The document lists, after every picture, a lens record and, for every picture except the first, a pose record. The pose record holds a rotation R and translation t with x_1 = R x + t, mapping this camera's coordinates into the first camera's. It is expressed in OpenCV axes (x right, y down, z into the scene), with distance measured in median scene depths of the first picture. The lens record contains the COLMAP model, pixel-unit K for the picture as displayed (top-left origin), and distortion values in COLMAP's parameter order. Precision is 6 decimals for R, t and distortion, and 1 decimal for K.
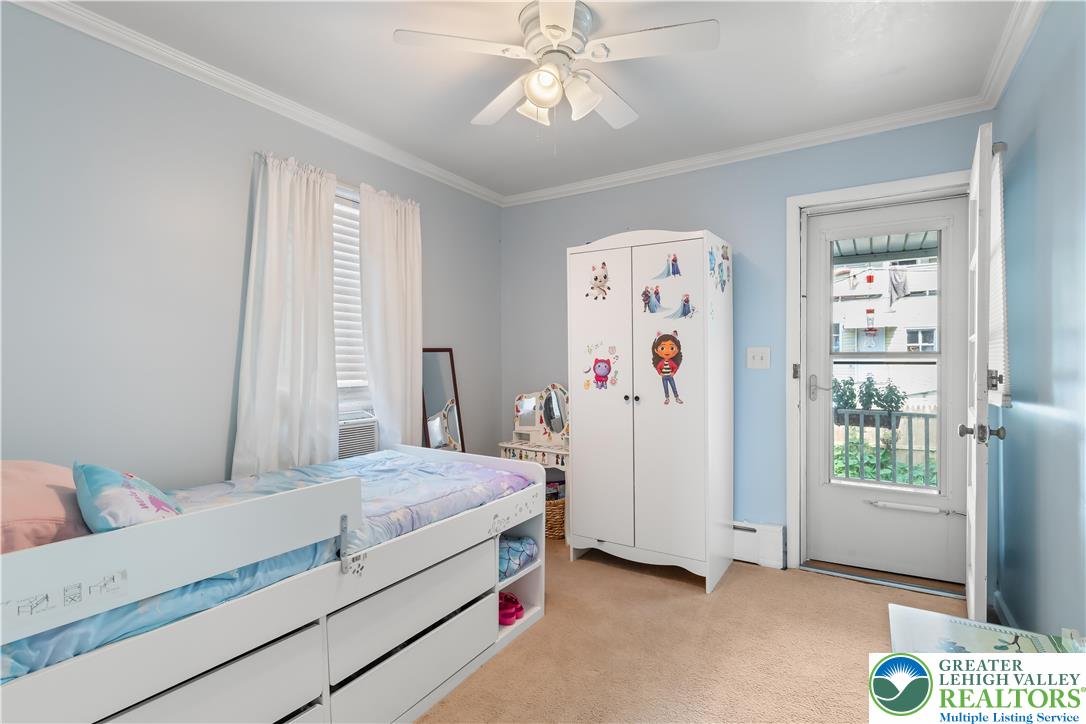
lens RADIAL K [[531.5, 0, 544.4], [0, 531.5, 360.6], [0, 0, 1]] dist [0.000484, 0.000050]
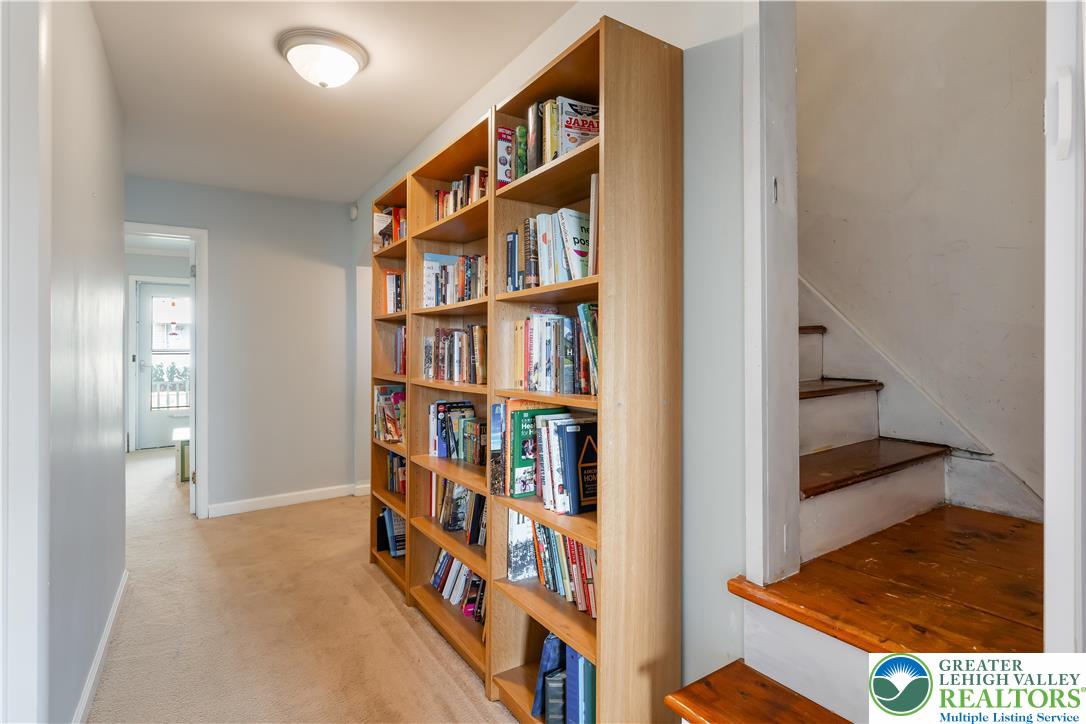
lens RADIAL K [[531.5, 0, 545.0], [0, 531.5, 355.6], [0, 0, 1]] dist [0.000484, 0.000050]
pose [[0.409679, -0.001041, 0.912229, -0.458748], [-0.010252, 0.999931, 0.005746, -0.011458], [-0.912172, -0.011706, 0.409640, -0.792616]]
